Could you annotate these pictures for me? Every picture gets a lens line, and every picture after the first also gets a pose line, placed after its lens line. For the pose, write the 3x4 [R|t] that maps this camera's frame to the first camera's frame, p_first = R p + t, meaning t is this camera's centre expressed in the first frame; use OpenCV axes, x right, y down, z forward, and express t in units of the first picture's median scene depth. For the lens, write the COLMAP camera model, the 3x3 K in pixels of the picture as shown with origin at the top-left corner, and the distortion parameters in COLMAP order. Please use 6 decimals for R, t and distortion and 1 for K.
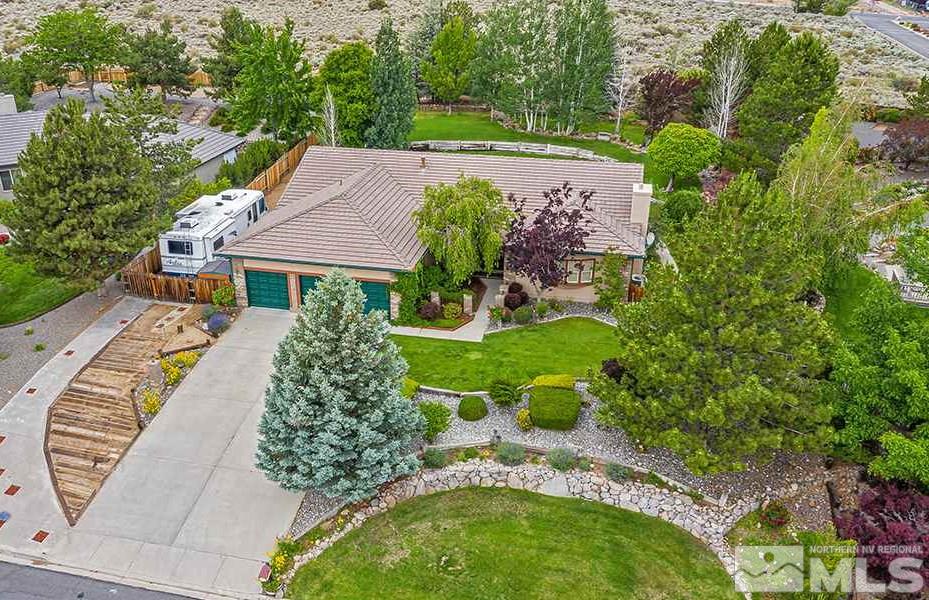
lens RADIAL K [[787.0, 0, 428.9], [0, 787.0, 329.3], [0, 0, 1]] dist [-0.012984, 0.000360]
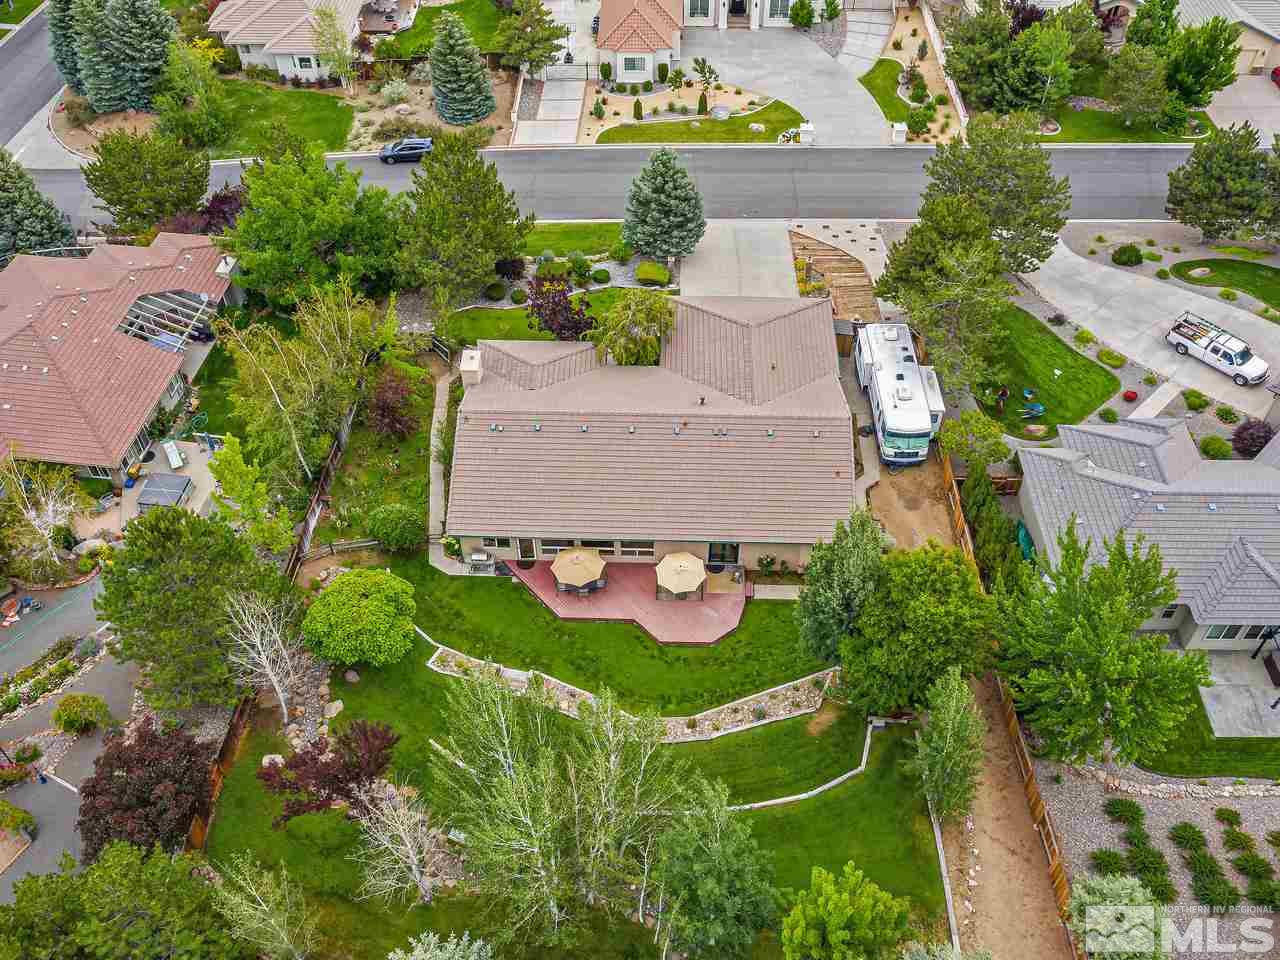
lens RADIAL K [[1135.3, 0, 638.1], [0, 1135.3, 479.7], [0, 0, 1]] dist [-0.017218, 0.010071]
pose [[-0.979535, 0.150178, -0.134007, 0.356553], [-0.084366, 0.298133, 0.950789, -2.003497], [0.182740, 0.942636, -0.279362, 2.053295]]
